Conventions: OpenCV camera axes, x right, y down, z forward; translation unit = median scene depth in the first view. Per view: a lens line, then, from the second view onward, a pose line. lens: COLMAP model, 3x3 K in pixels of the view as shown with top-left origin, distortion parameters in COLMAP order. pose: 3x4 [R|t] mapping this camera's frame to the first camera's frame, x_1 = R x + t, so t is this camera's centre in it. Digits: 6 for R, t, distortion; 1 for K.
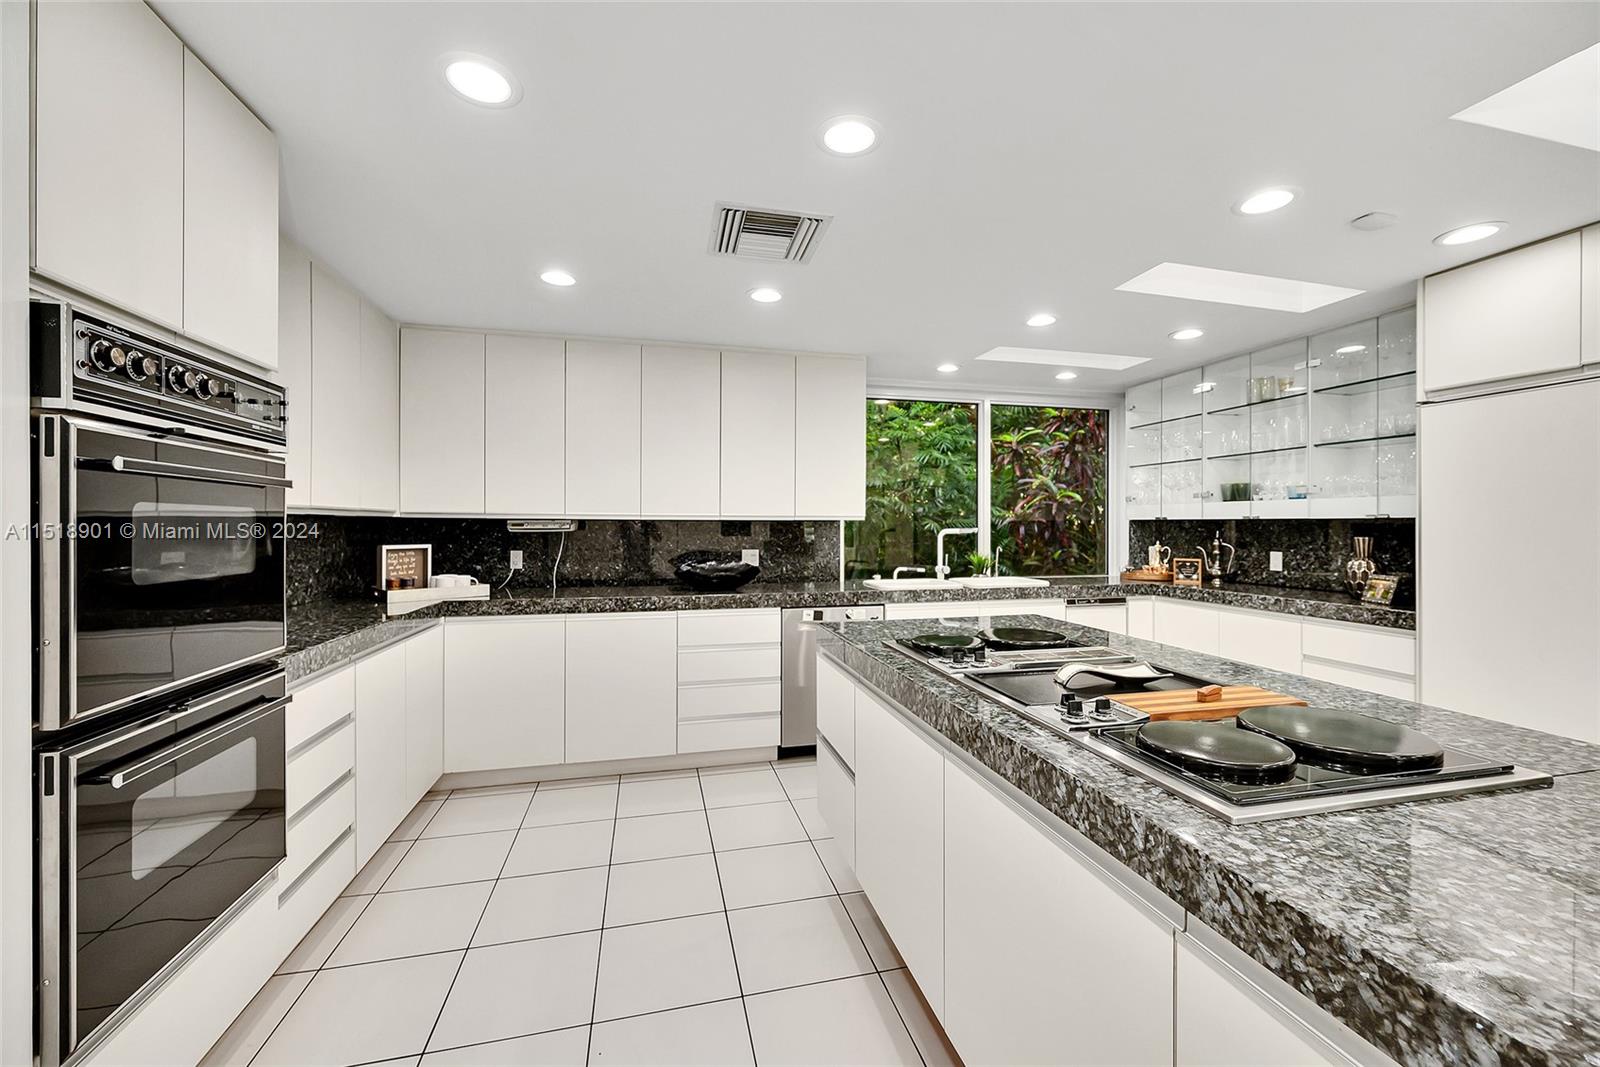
lens RADIAL K [[637.4, 0, 804.9], [0, 637.4, 526.9], [0, 0, 1]] dist [0.000263, -0.000198]
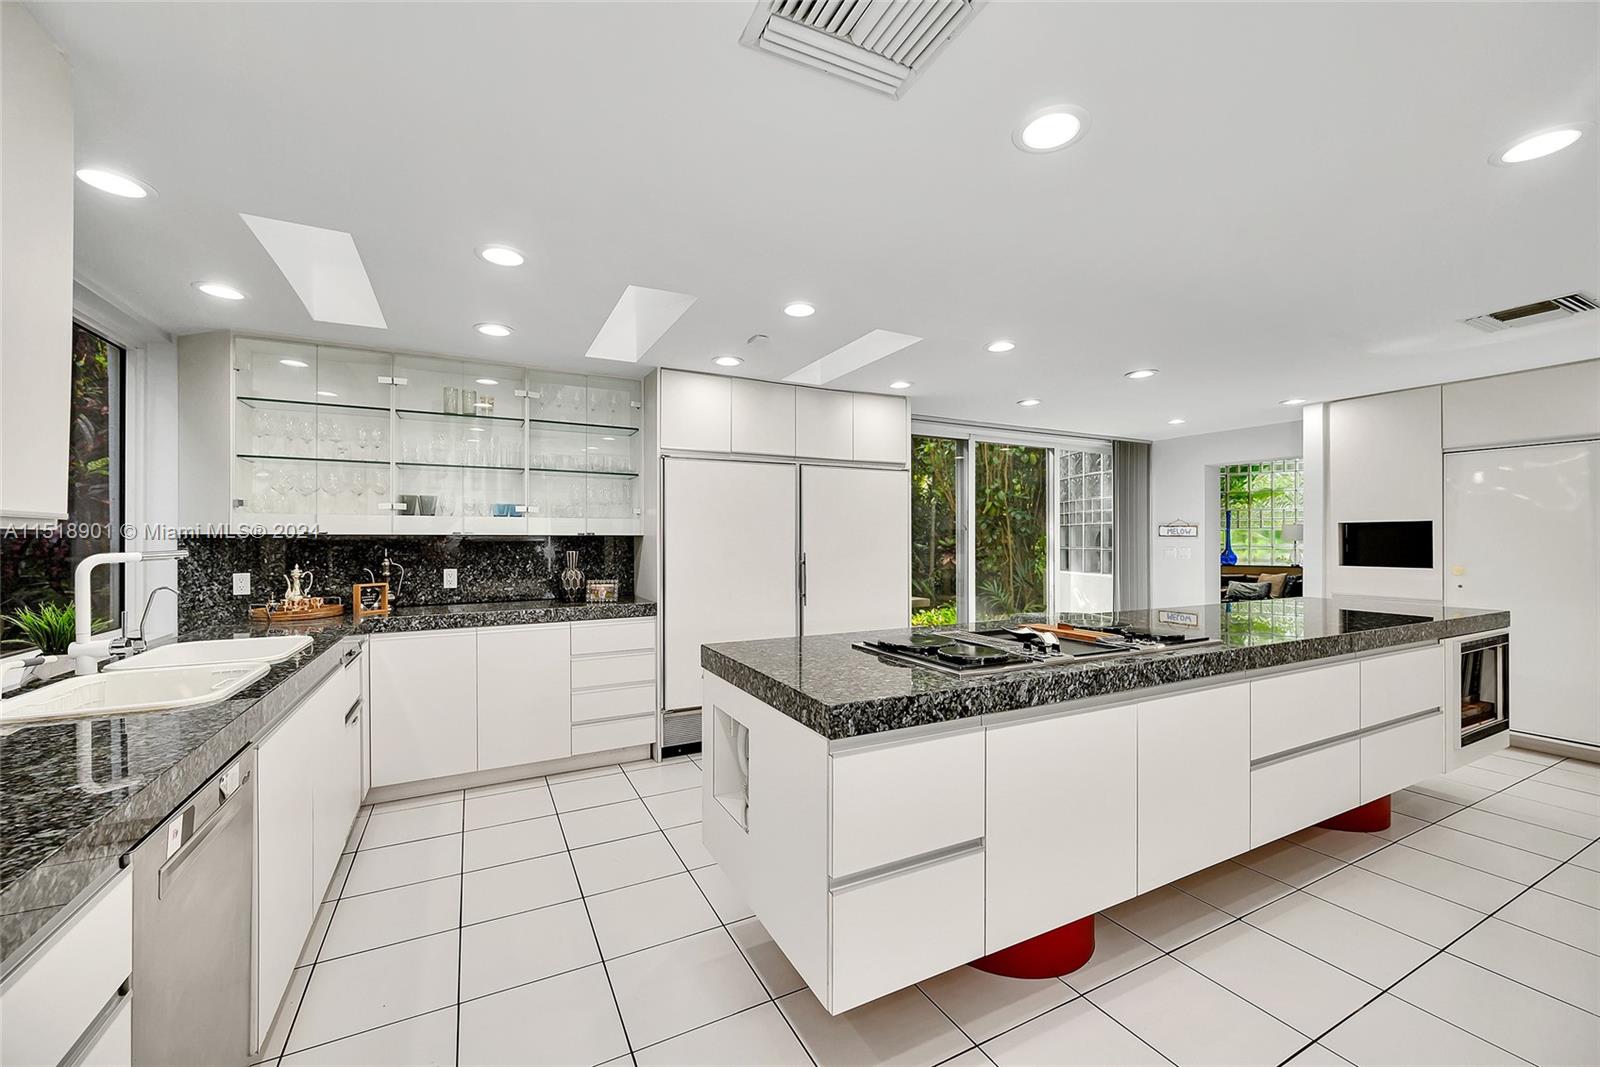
lens RADIAL K [[641.9, 0, 800.6], [0, 641.9, 533.9], [0, 0, 1]] dist [-0.001033, 0.000556]
pose [[-0.240518, 0.004102, 0.970636, -0.326140], [0.003776, 0.999987, -0.003291, -0.008369], [-0.970637, 0.002873, -0.240530, 0.678282]]
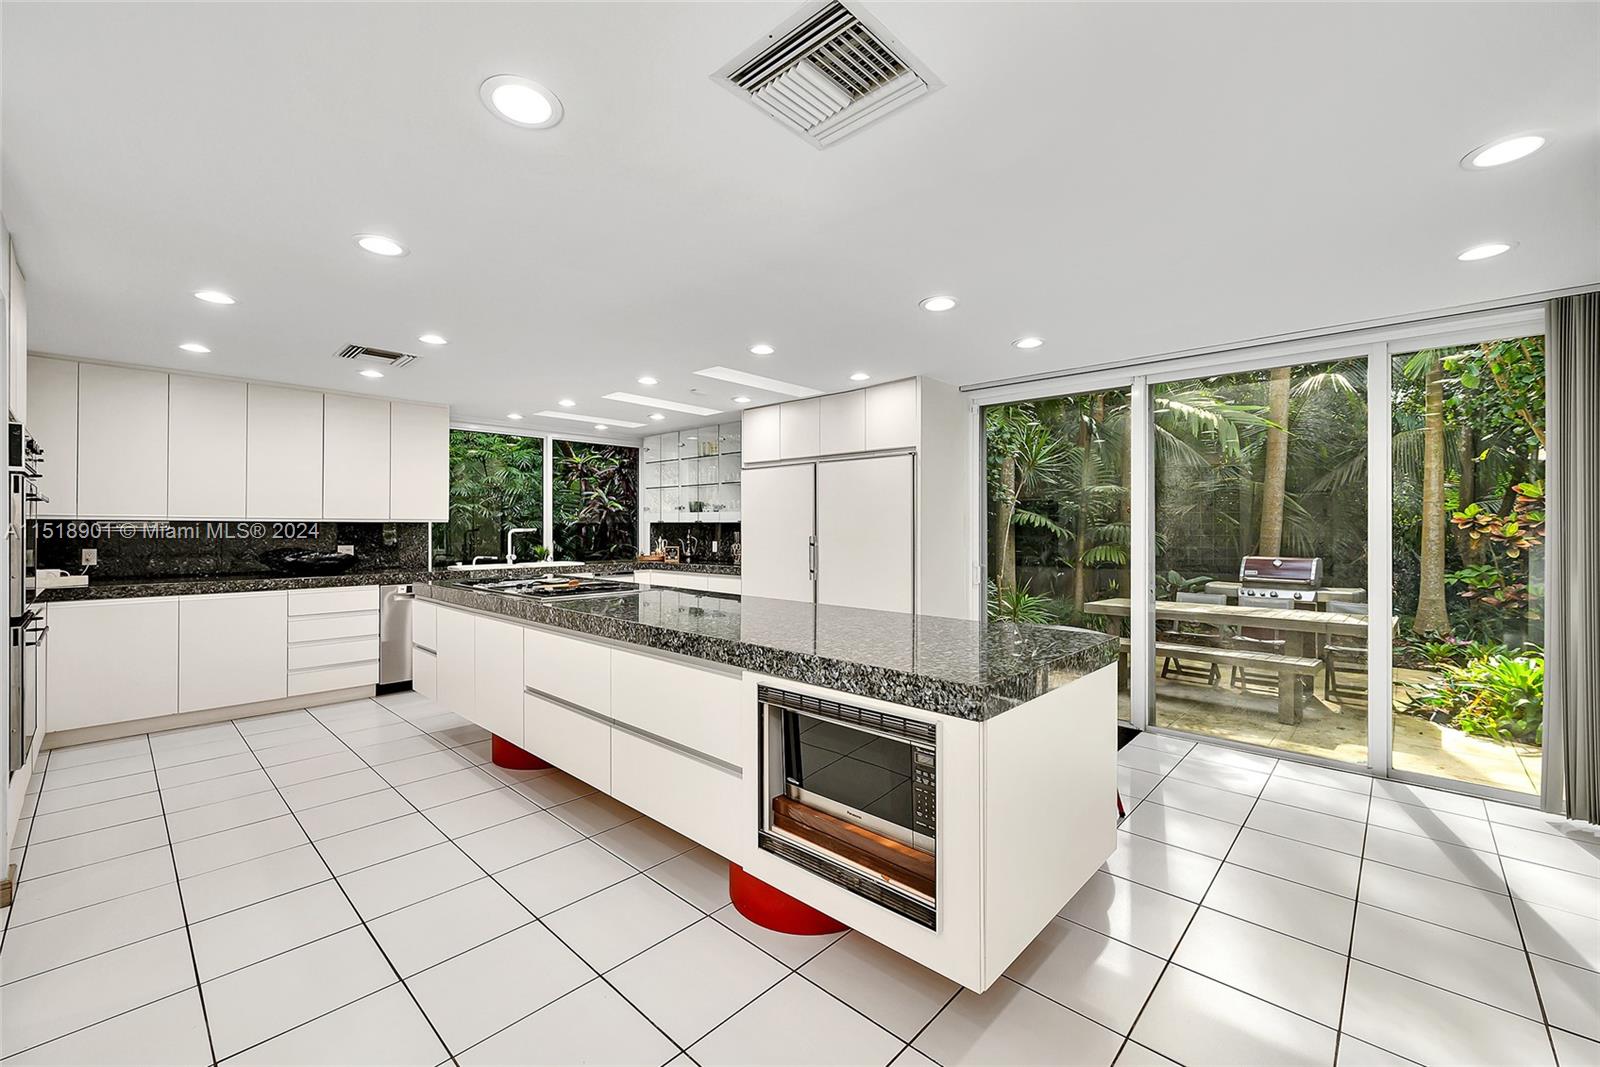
lens RADIAL K [[646.3, 0, 810.7], [0, 646.3, 533.8], [0, 0, 1]] dist [-0.000817, -0.000435]
pose [[0.830932, -0.006649, 0.556335, -0.032785], [0.002539, 0.999963, 0.008160, 0.004589], [-0.556369, -0.005368, 0.830918, -0.599605]]
